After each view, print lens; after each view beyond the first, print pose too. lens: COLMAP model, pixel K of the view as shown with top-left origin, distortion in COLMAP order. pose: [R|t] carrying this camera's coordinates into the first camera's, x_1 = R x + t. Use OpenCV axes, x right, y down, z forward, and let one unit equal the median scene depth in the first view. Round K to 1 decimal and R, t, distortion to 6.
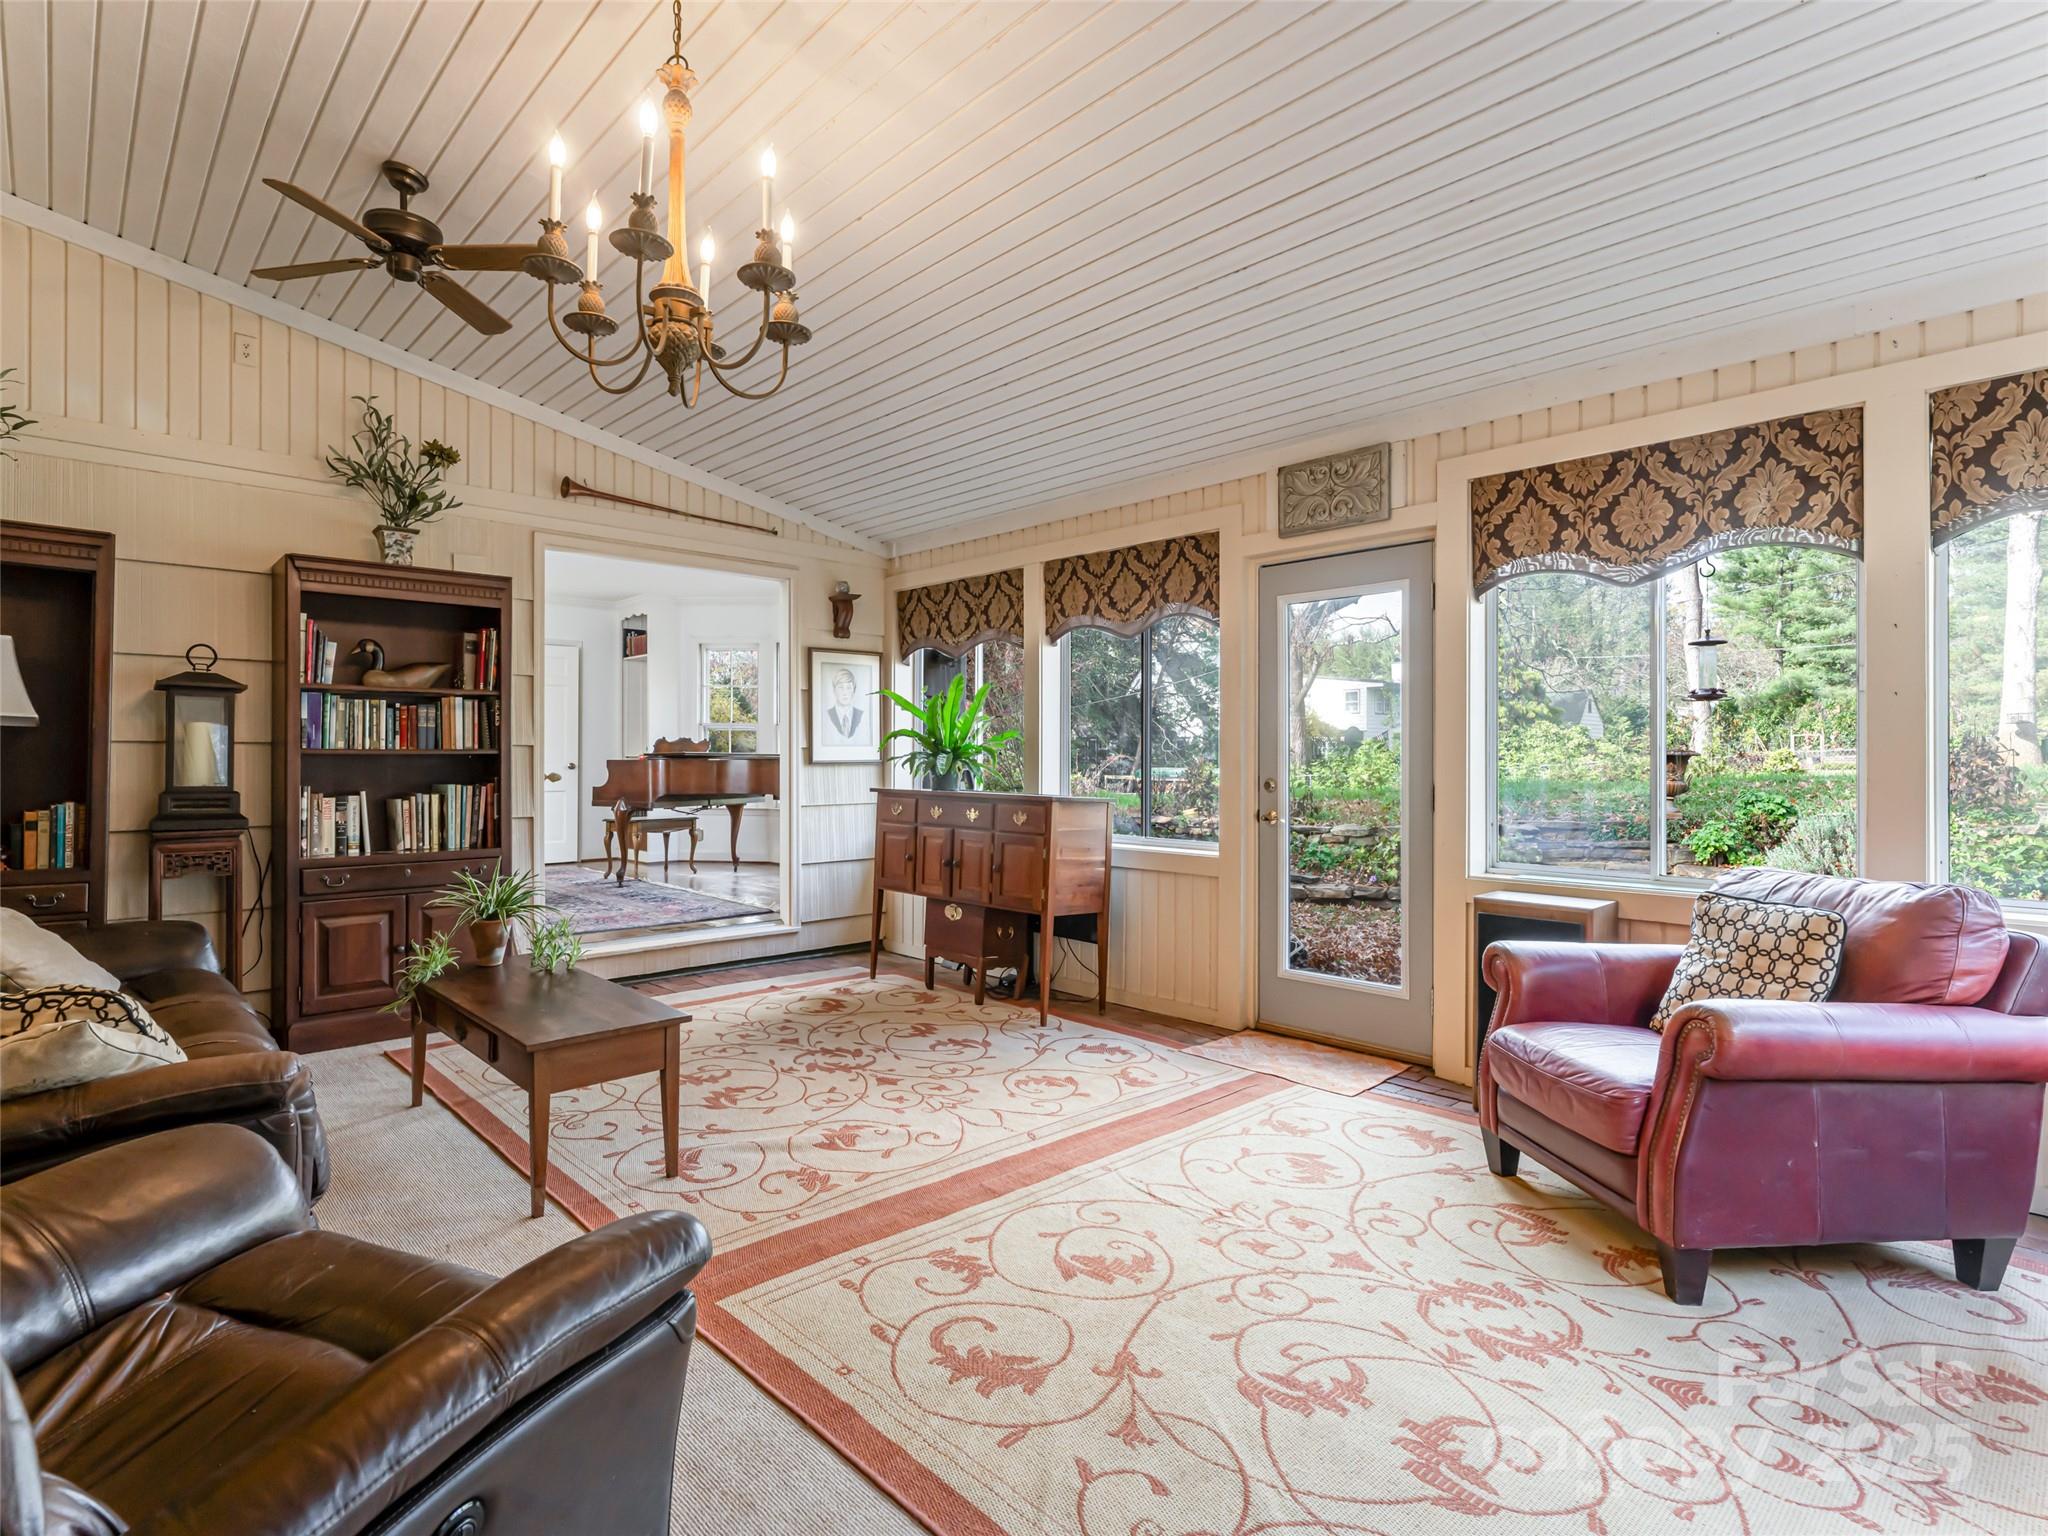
lens RADIAL K [[1032.7, 0, 1024.0], [0, 1032.7, 768.0], [0, 0, 1]] dist [-0.018142, -0.000092]
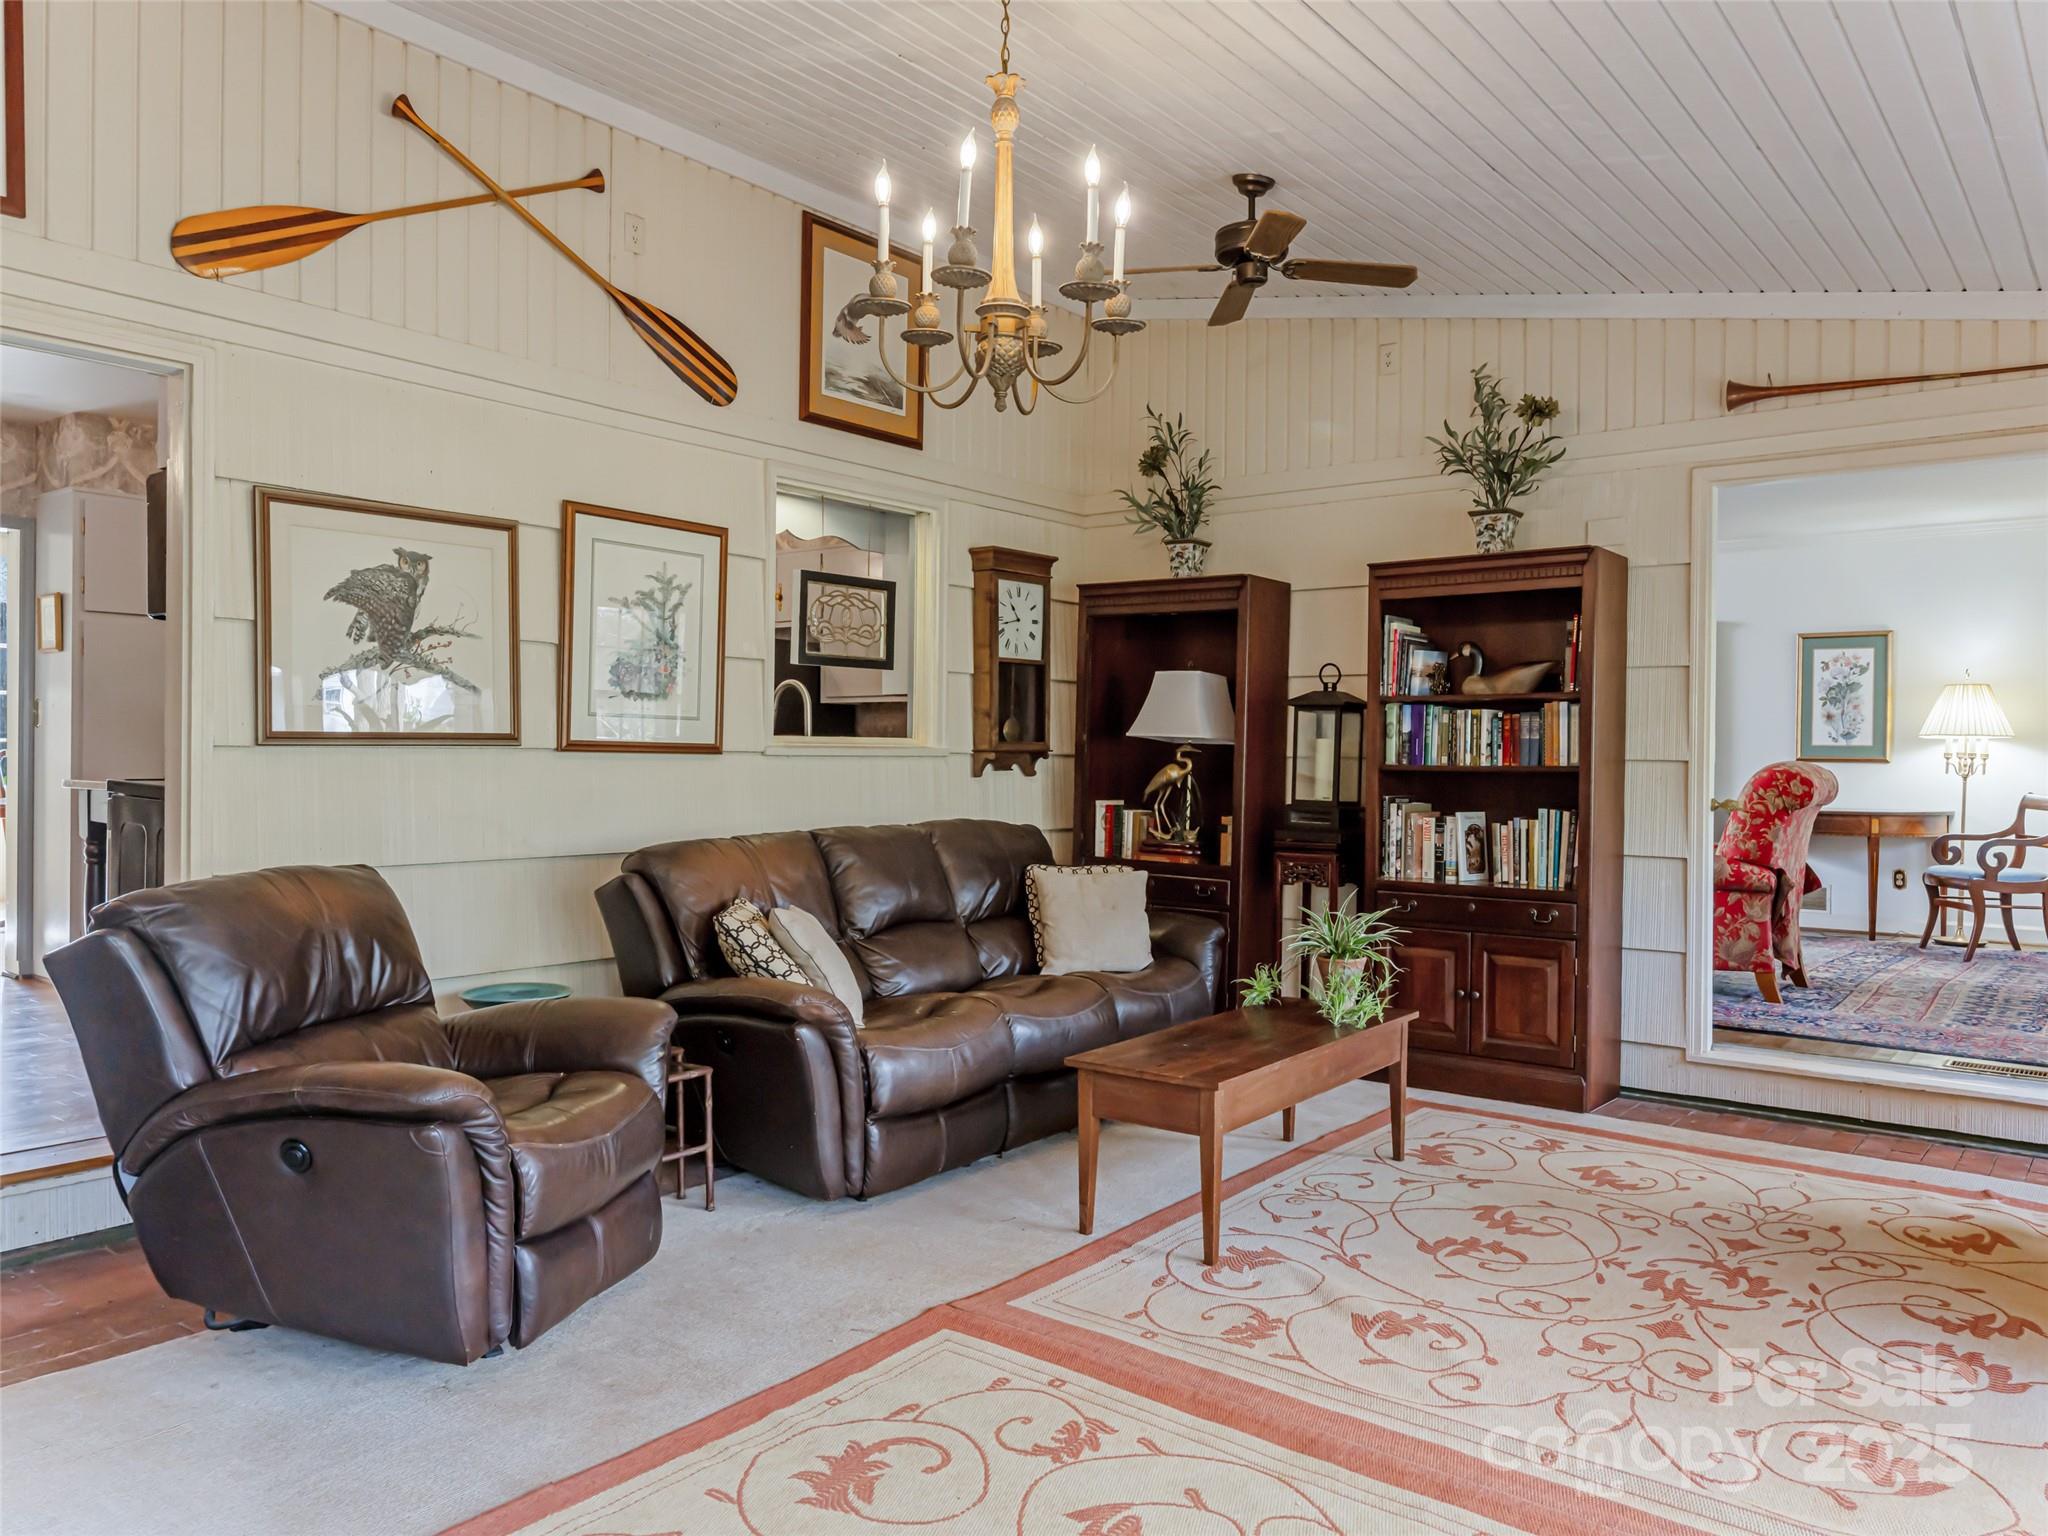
lens RADIAL K [[1466.1, 0, 1024.0], [0, 1466.1, 768.0], [0, 0, 1]] dist [-0.009257, -0.000420]
pose [[0.138243, 0.007930, -0.990367, 0.633468], [-0.019331, 0.999799, 0.005307, -0.017050], [0.990210, 0.018411, 0.138368, 0.497671]]
